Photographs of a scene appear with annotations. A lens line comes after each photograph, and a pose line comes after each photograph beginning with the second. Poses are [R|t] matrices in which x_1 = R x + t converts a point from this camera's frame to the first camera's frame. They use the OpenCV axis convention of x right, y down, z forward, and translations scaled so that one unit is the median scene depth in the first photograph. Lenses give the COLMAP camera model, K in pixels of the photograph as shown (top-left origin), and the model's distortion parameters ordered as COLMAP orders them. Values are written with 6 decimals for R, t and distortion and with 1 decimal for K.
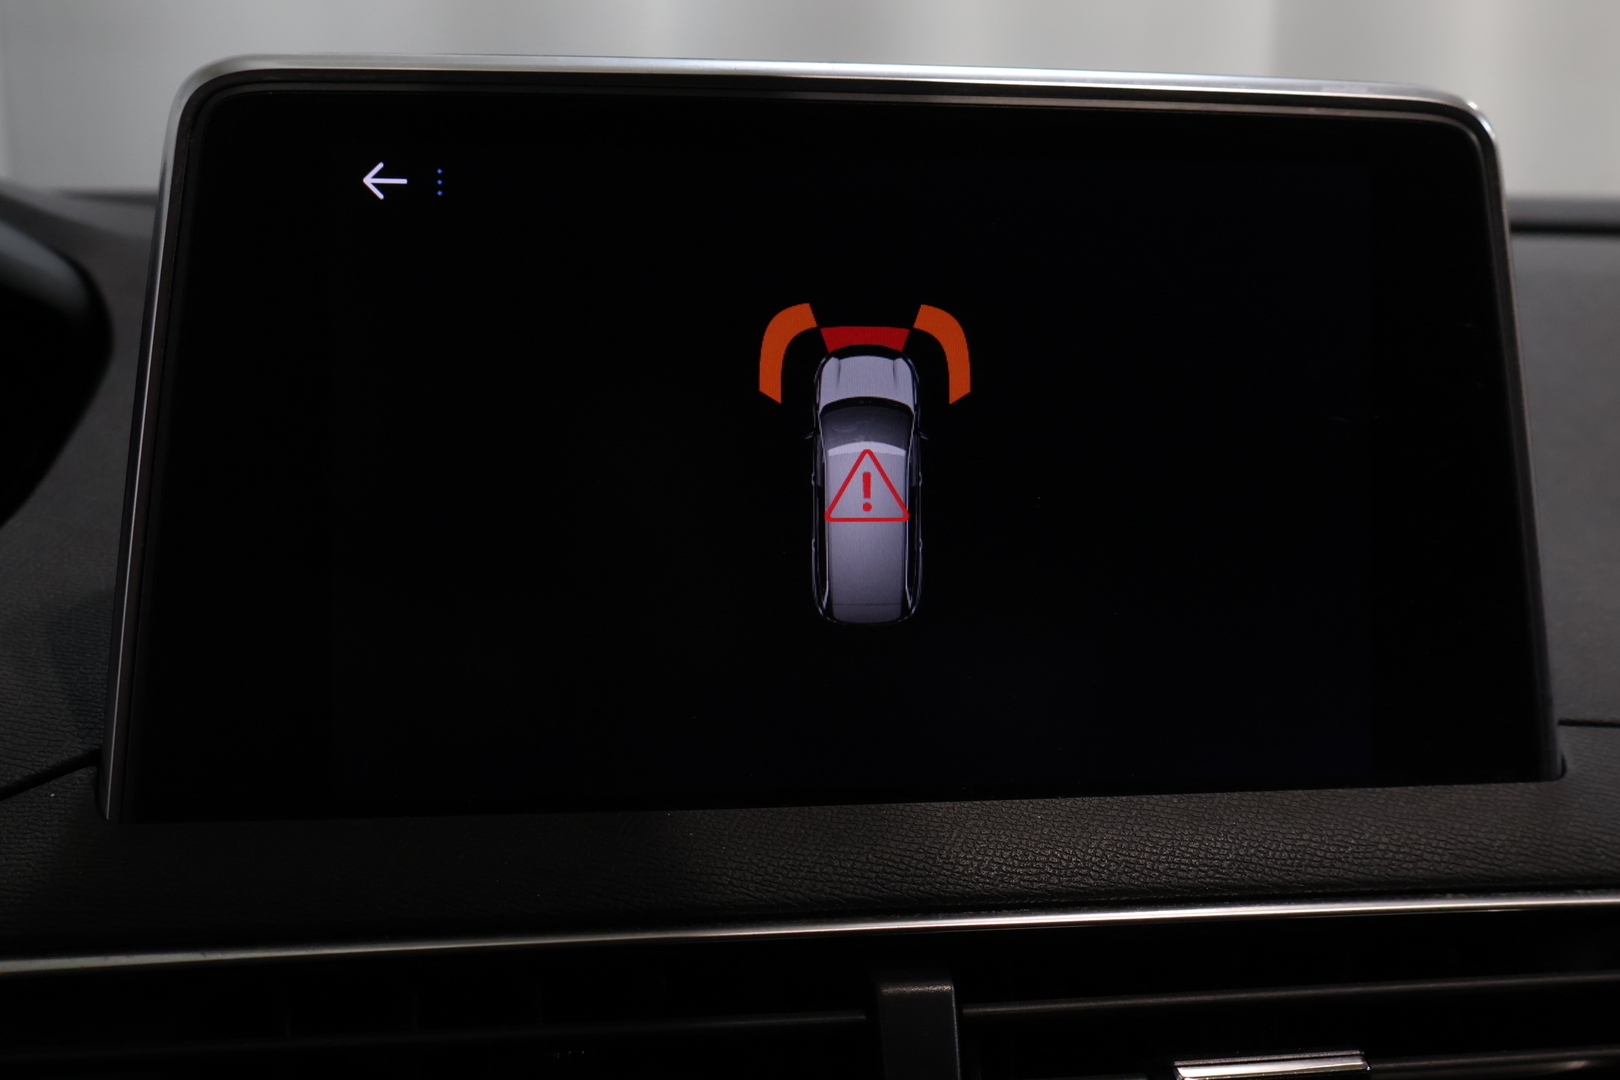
lens RADIAL K [[2184.0, 0, 824.1], [0, 2184.0, 536.1], [0, 0, 1]] dist [0.011203, 0.000000]
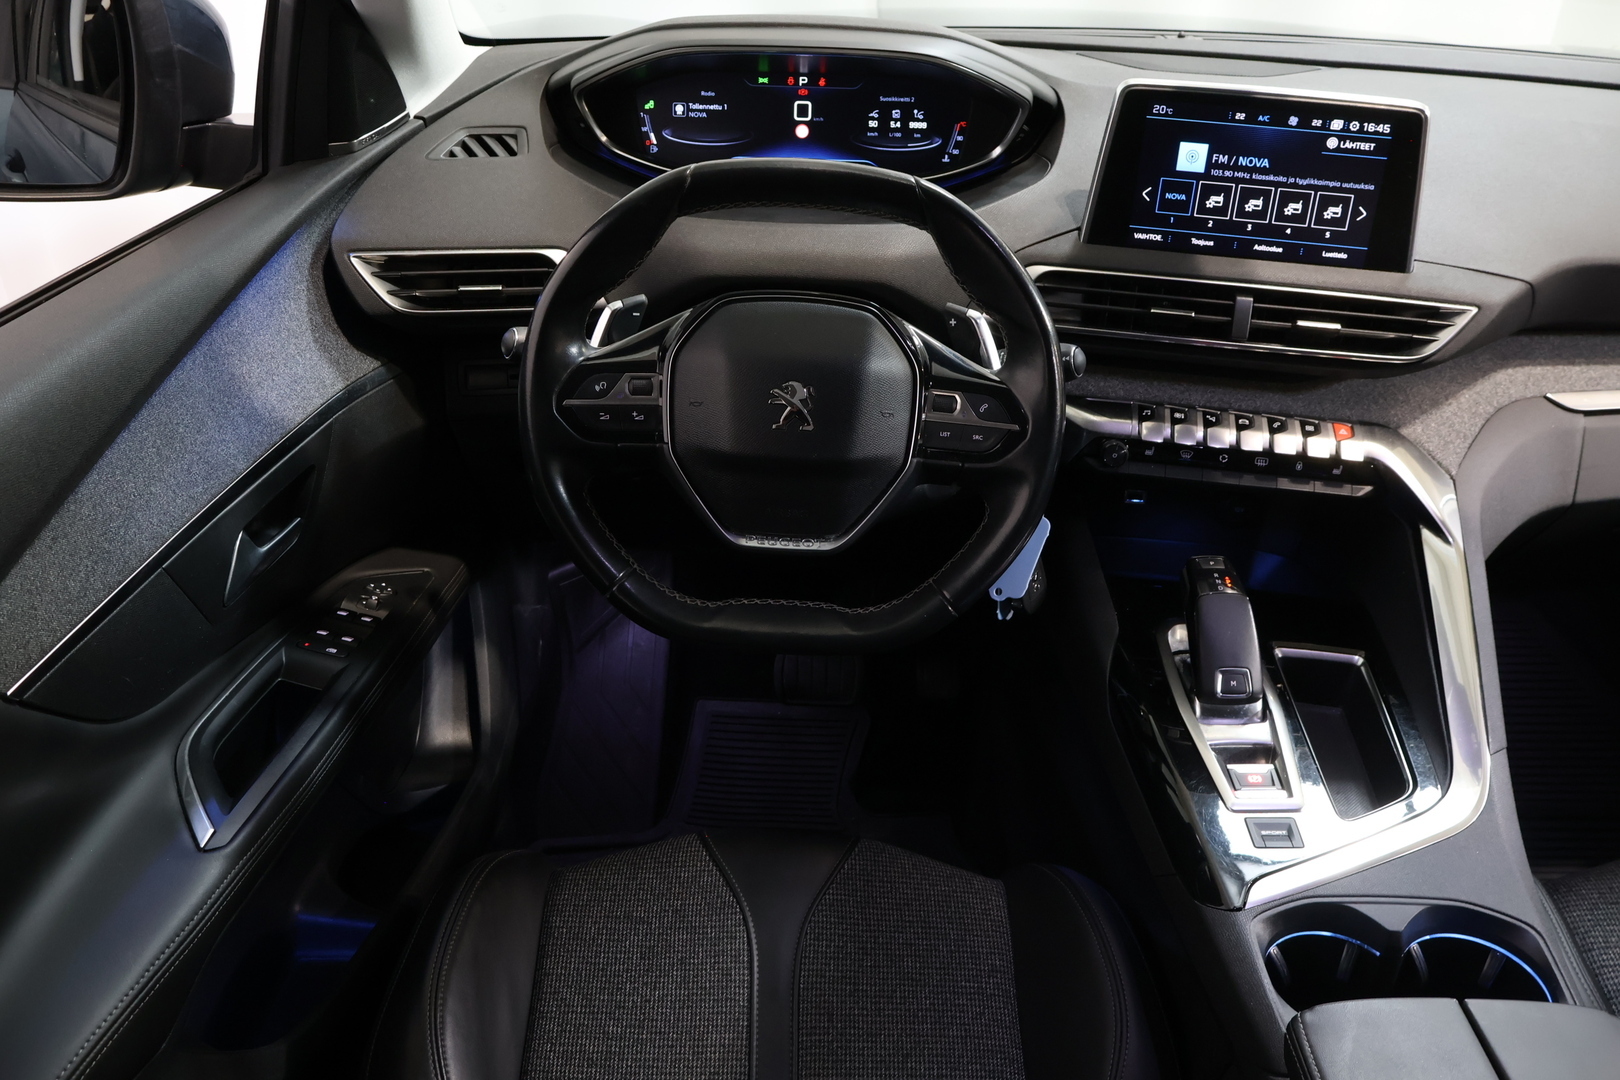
lens RADIAL K [[1342.2, 0, 821.0], [0, 1342.2, 553.1], [0, 0, 1]] dist [-0.019241, 0.018673]
pose [[0.945274, 0.181003, -0.271466, 0.058249], [-0.078252, 0.933498, 0.349939, -0.215870], [0.316753, -0.309546, 0.896576, -1.994274]]
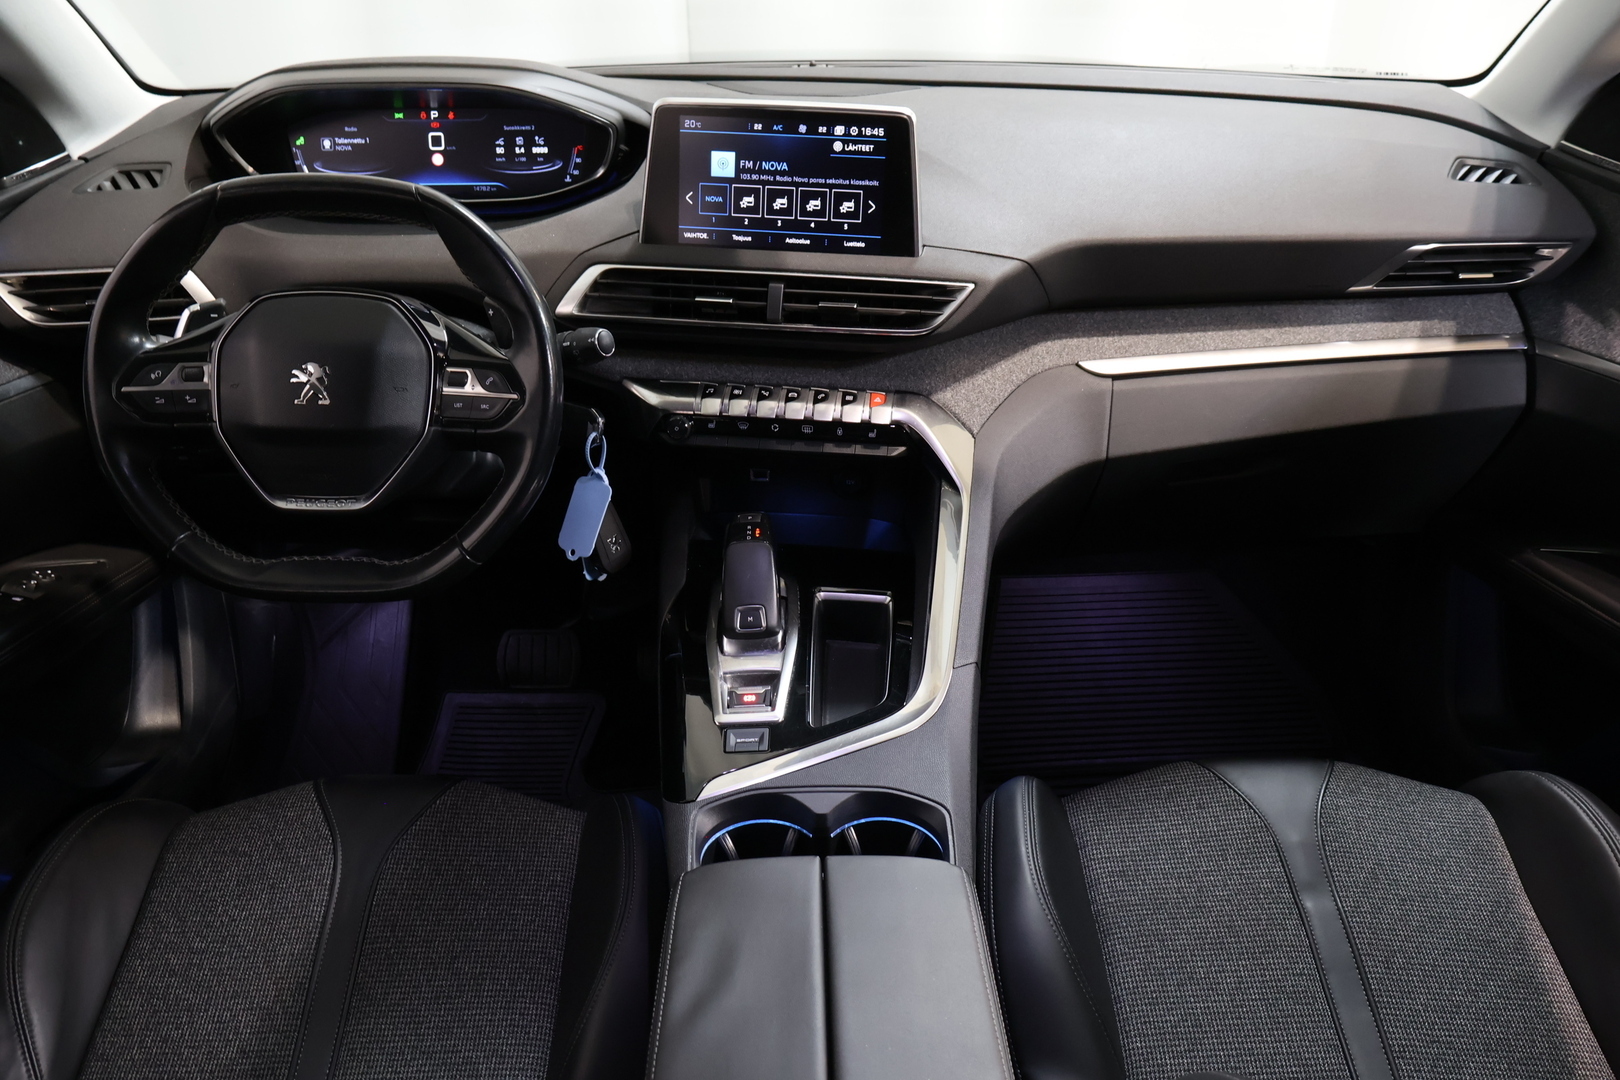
lens RADIAL K [[1342.2, 0, 815.3], [0, 1342.2, 541.3], [0, 0, 1]] dist [-0.019241, 0.018673]
pose [[0.952416, 0.132917, -0.274294, 1.080251], [-0.044115, 0.950546, 0.307435, -0.206991], [0.301592, -0.280706, 0.911179, -2.081354]]
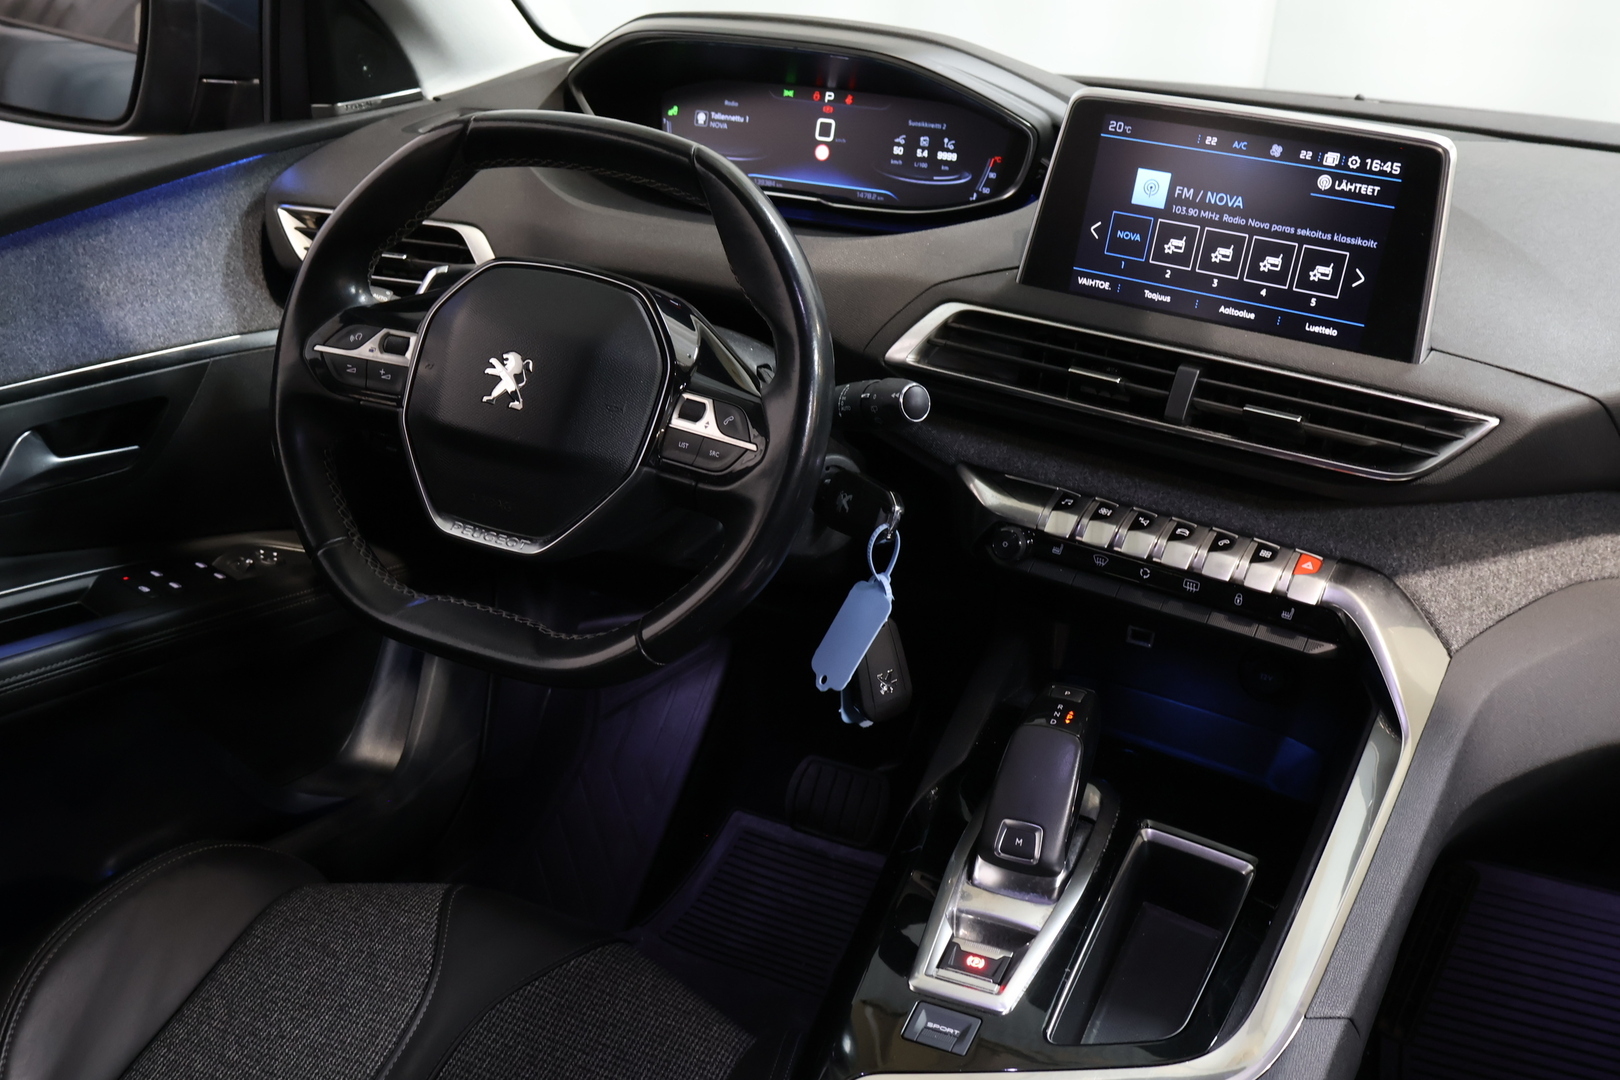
lens RADIAL K [[1490.5, 0, 808.7], [0, 1490.5, 543.2], [0, 0, 1]] dist [-0.002273, 0.000000]
pose [[0.744031, 0.294851, -0.599567, 1.108281], [-0.162267, 0.950236, 0.265936, -0.076626], [0.648141, -0.100574, 0.754849, -1.285489]]
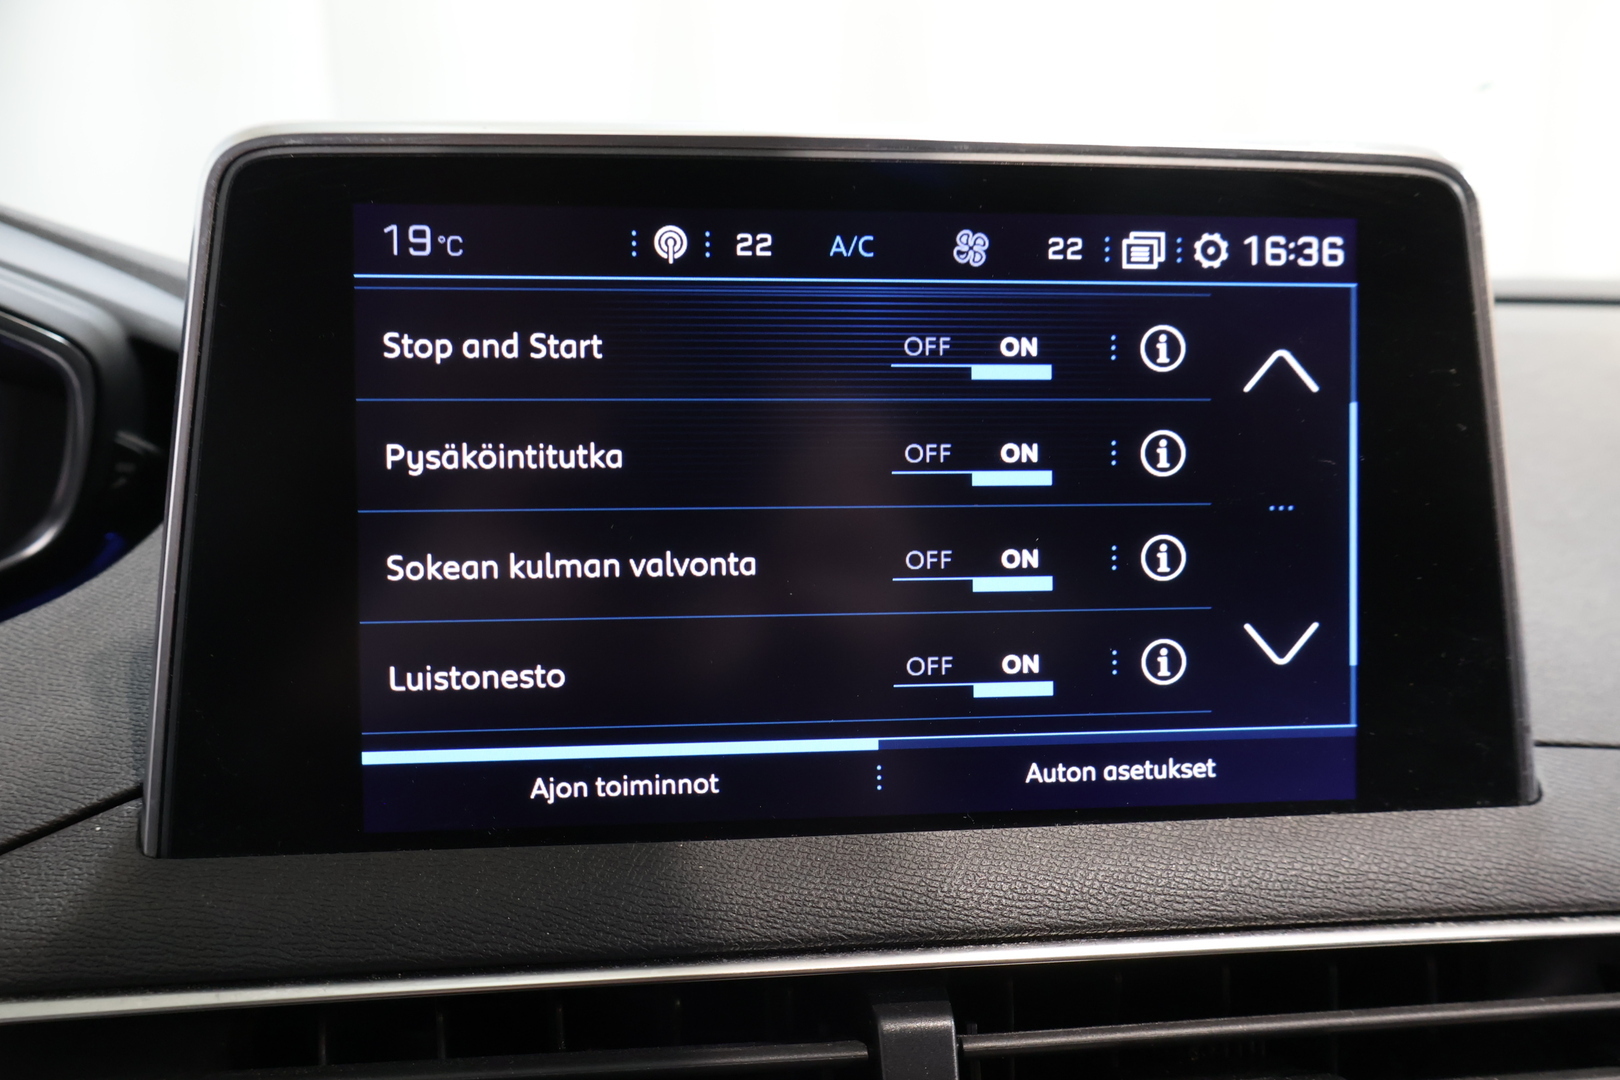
lens RADIAL K [[1342.2, 0, 809.1], [0, 1342.2, 548.2], [0, 0, 1]] dist [-0.019241, 0.018673]
pose [[0.998025, -0.003236, -0.062727, 0.030491], [0.004890, 0.999644, 0.026226, -0.031104], [0.062620, -0.026481, 0.997686, 0.363132]]
